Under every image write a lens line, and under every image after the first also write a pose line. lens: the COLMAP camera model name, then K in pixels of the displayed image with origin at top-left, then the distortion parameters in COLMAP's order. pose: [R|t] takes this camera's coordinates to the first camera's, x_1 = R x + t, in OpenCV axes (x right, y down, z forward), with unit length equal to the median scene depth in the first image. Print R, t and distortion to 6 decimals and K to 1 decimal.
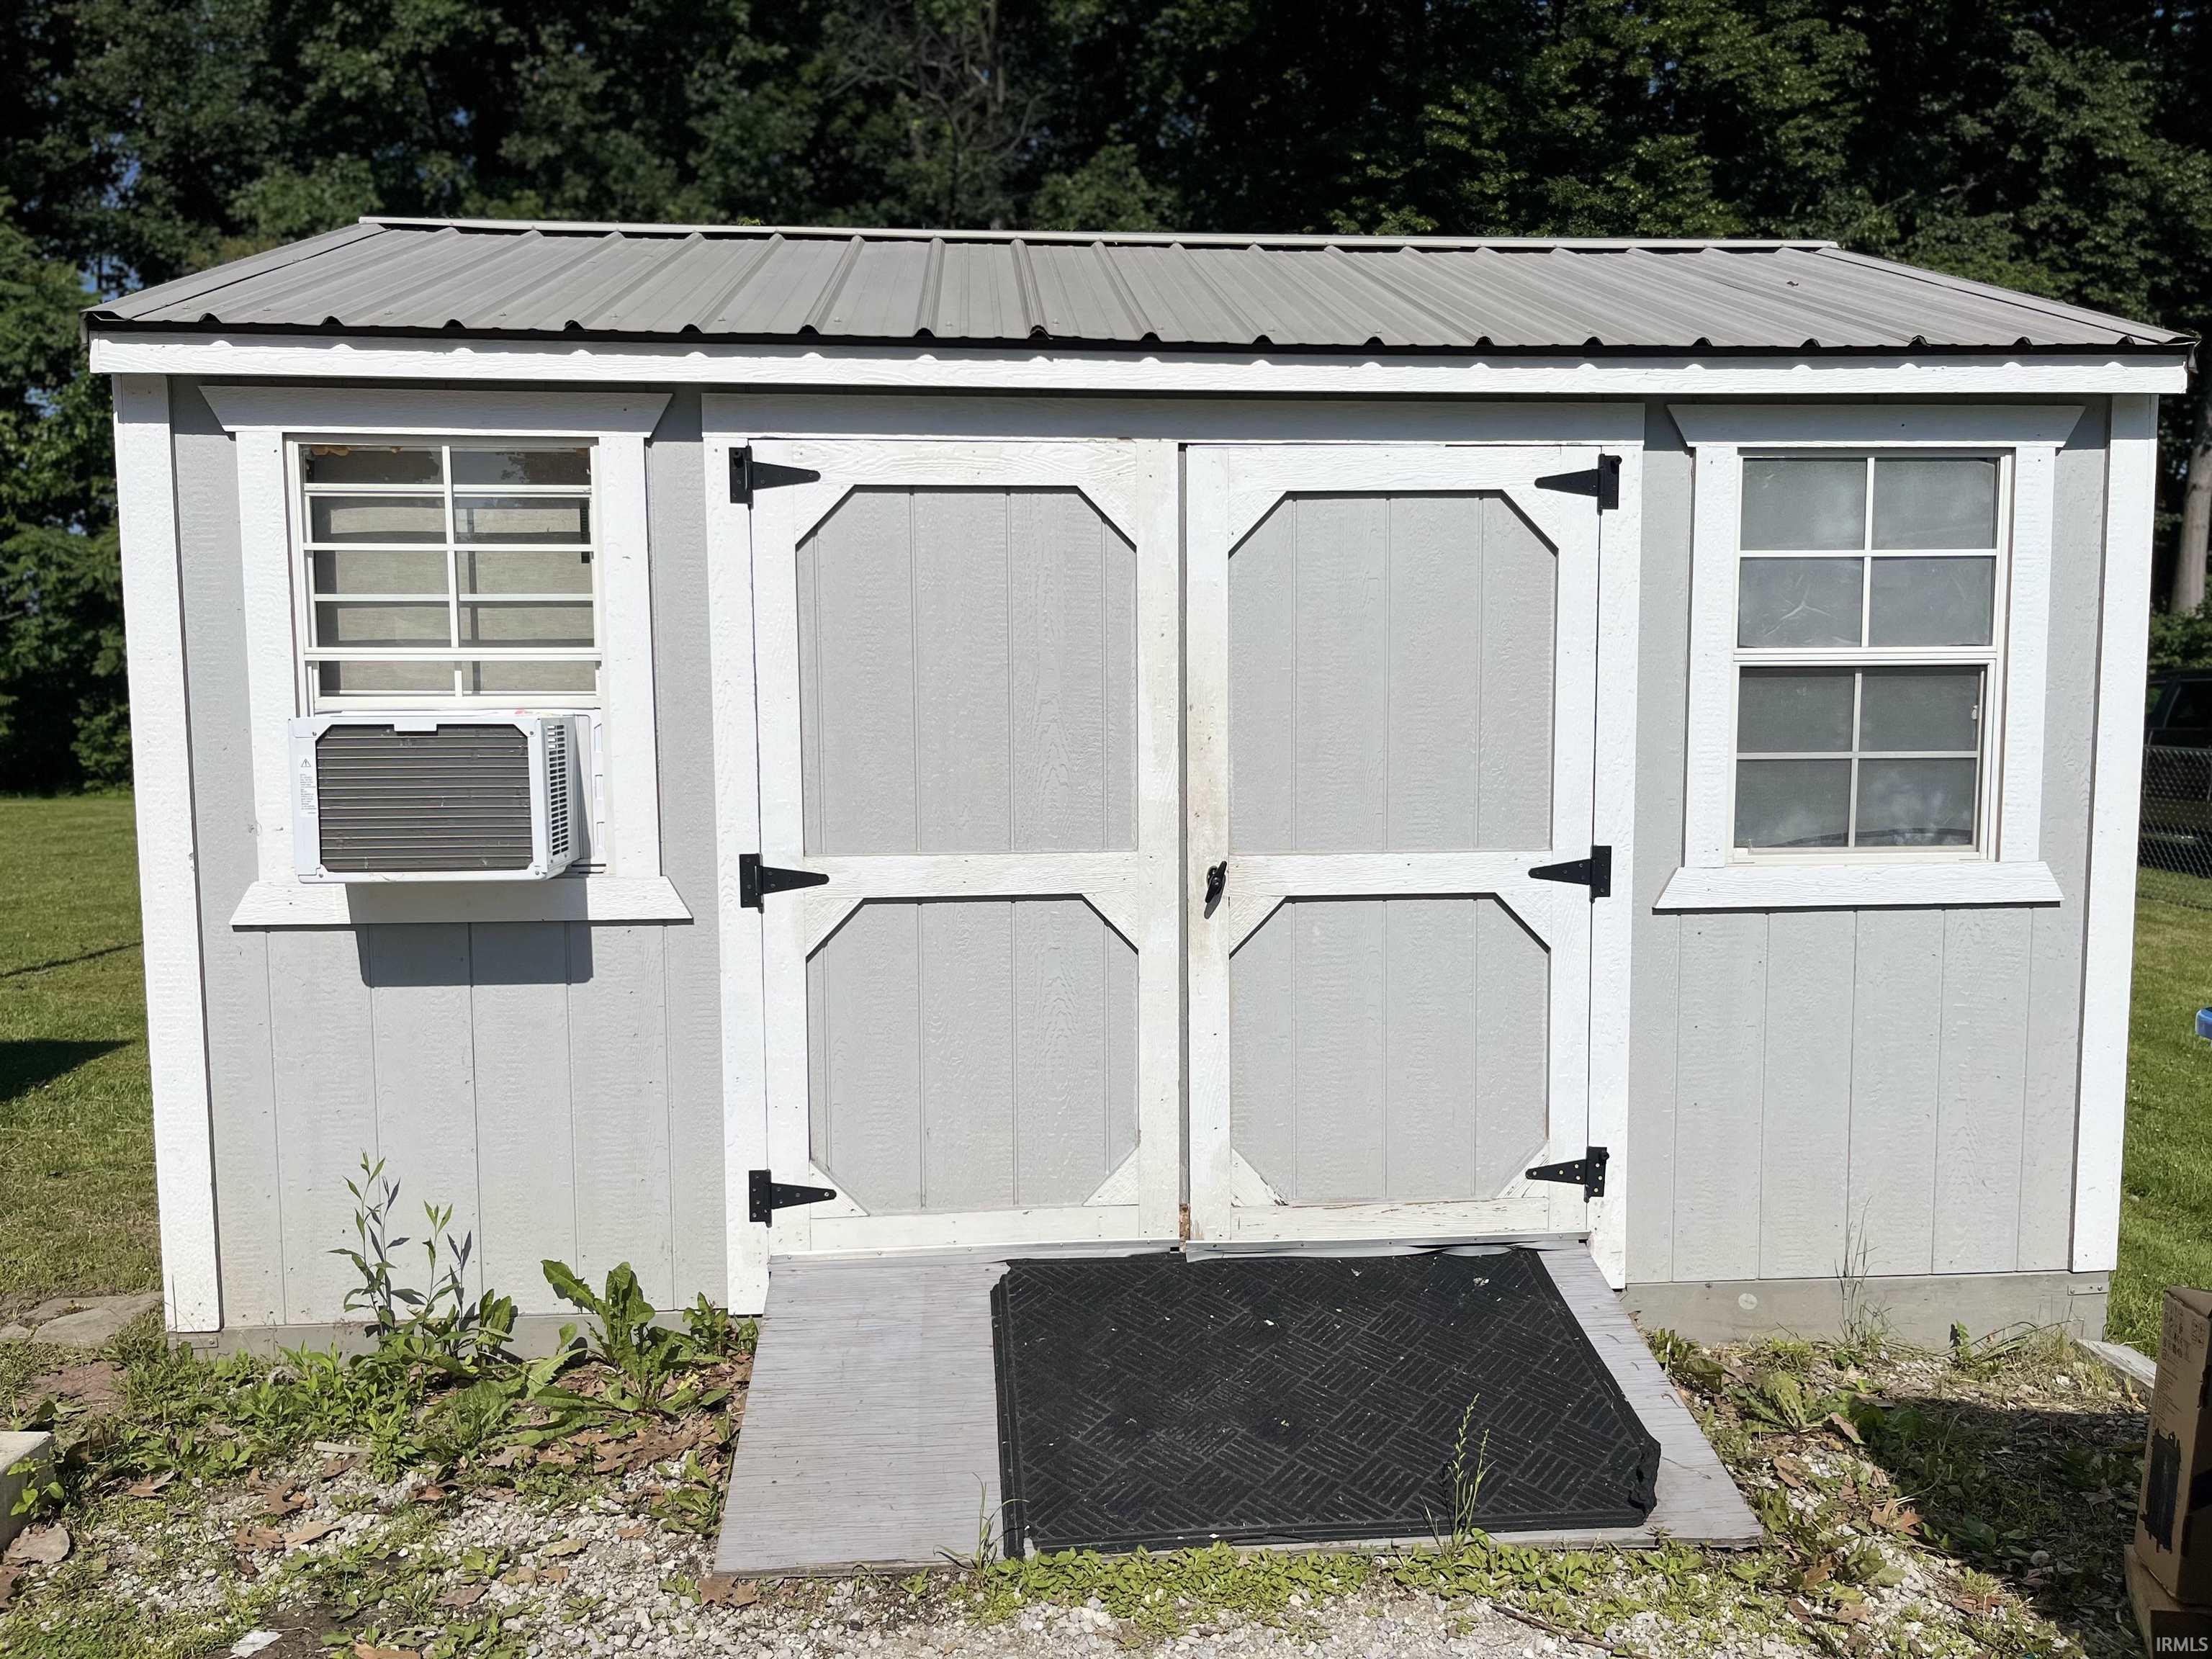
lens RADIAL K [[1659.4, 0, 1109.8], [0, 1659.4, 830.4], [0, 0, 1]] dist [0.052975, -0.073180]
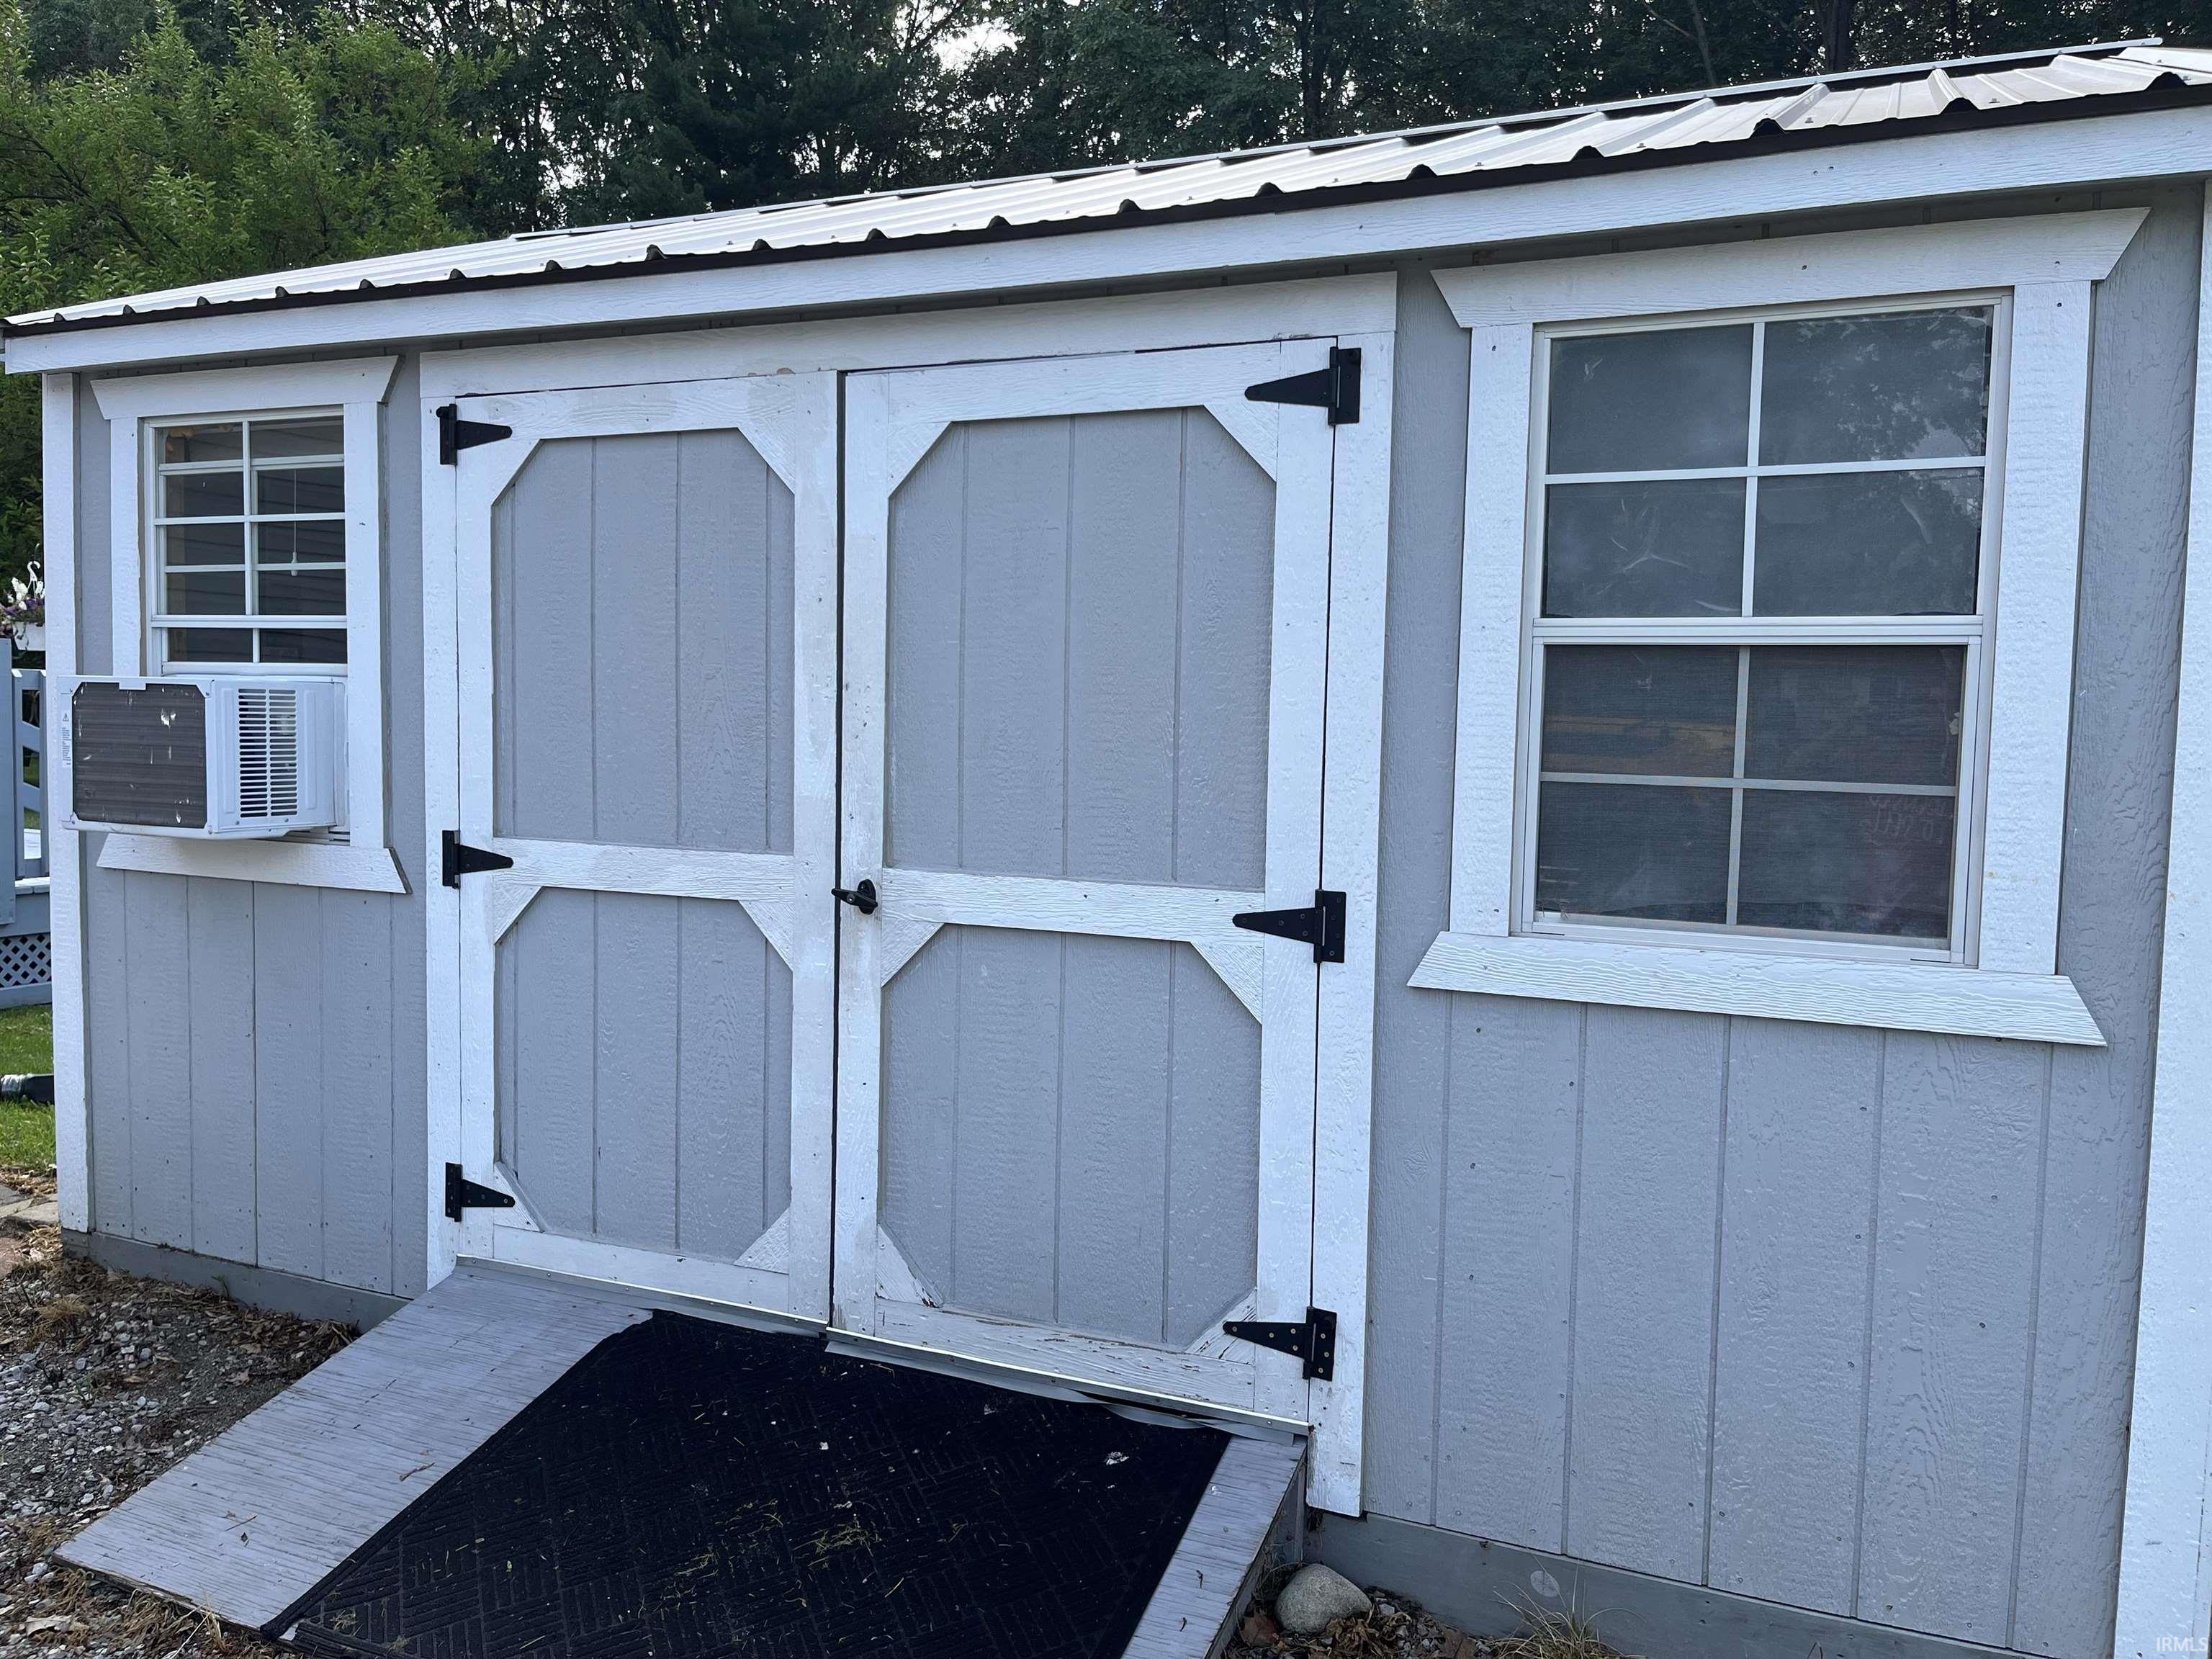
lens RADIAL K [[1659.4, 0, 1109.8], [0, 1659.4, 830.4], [0, 0, 1]] dist [0.052975, -0.073180]
pose [[0.880958, 0.058021, -0.469625, 0.558054], [-0.069866, 0.997526, -0.007818, -0.004874], [0.468009, 0.039699, 0.882832, 0.325653]]
